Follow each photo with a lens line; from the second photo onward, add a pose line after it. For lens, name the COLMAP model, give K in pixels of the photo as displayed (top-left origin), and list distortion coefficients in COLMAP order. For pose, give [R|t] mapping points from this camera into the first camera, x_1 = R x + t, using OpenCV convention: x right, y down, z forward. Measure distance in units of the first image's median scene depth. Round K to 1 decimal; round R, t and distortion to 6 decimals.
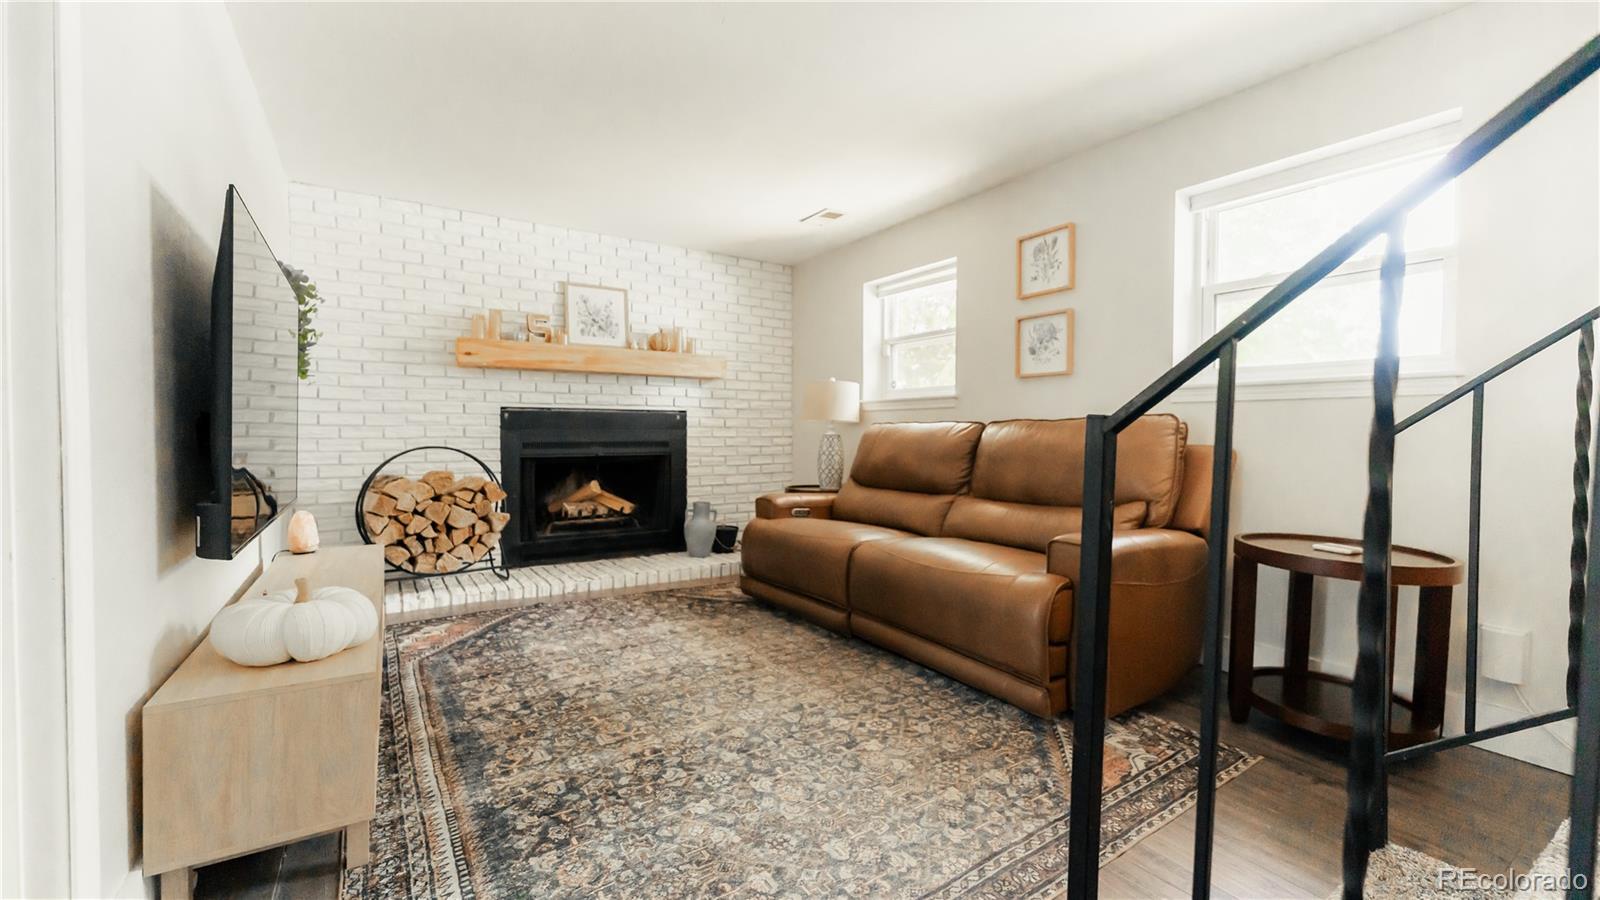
lens RADIAL K [[638.5, 0, 787.4], [0, 638.5, 446.9], [0, 0, 1]] dist [0.001775, 0.000073]
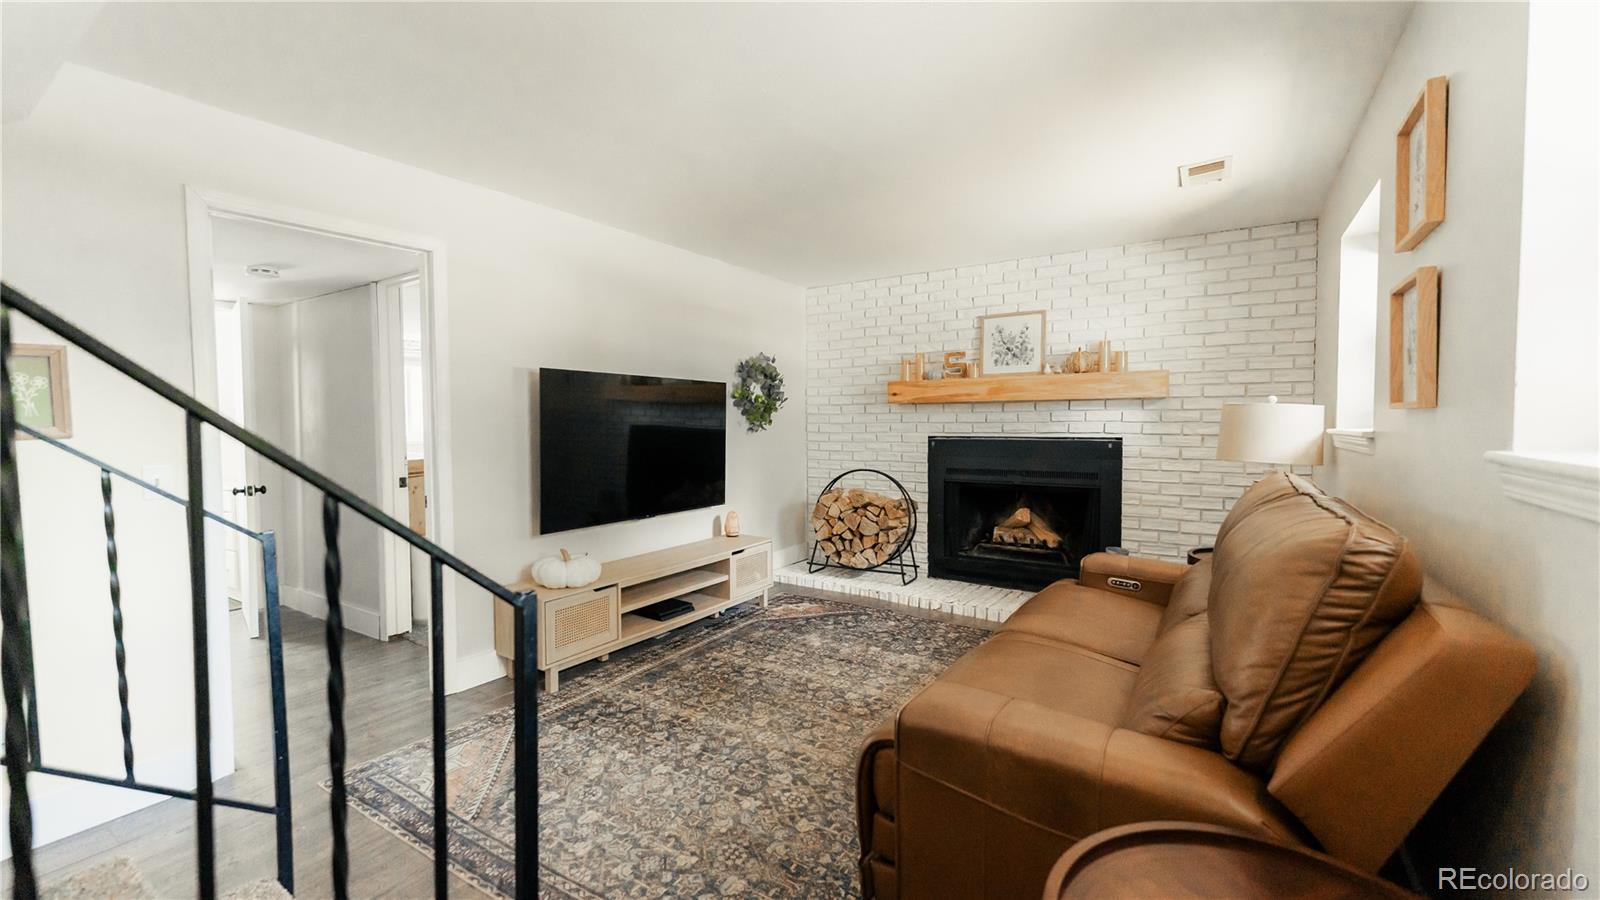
lens RADIAL K [[651.6, 0, 789.2], [0, 651.6, 449.1], [0, 0, 1]] dist [0.002730, 0.000158]
pose [[0.403326, 0.033890, -0.914429, 0.632086], [-0.016844, 0.999420, 0.029611, -0.084128], [0.914901, 0.003460, 0.403662, 0.351452]]
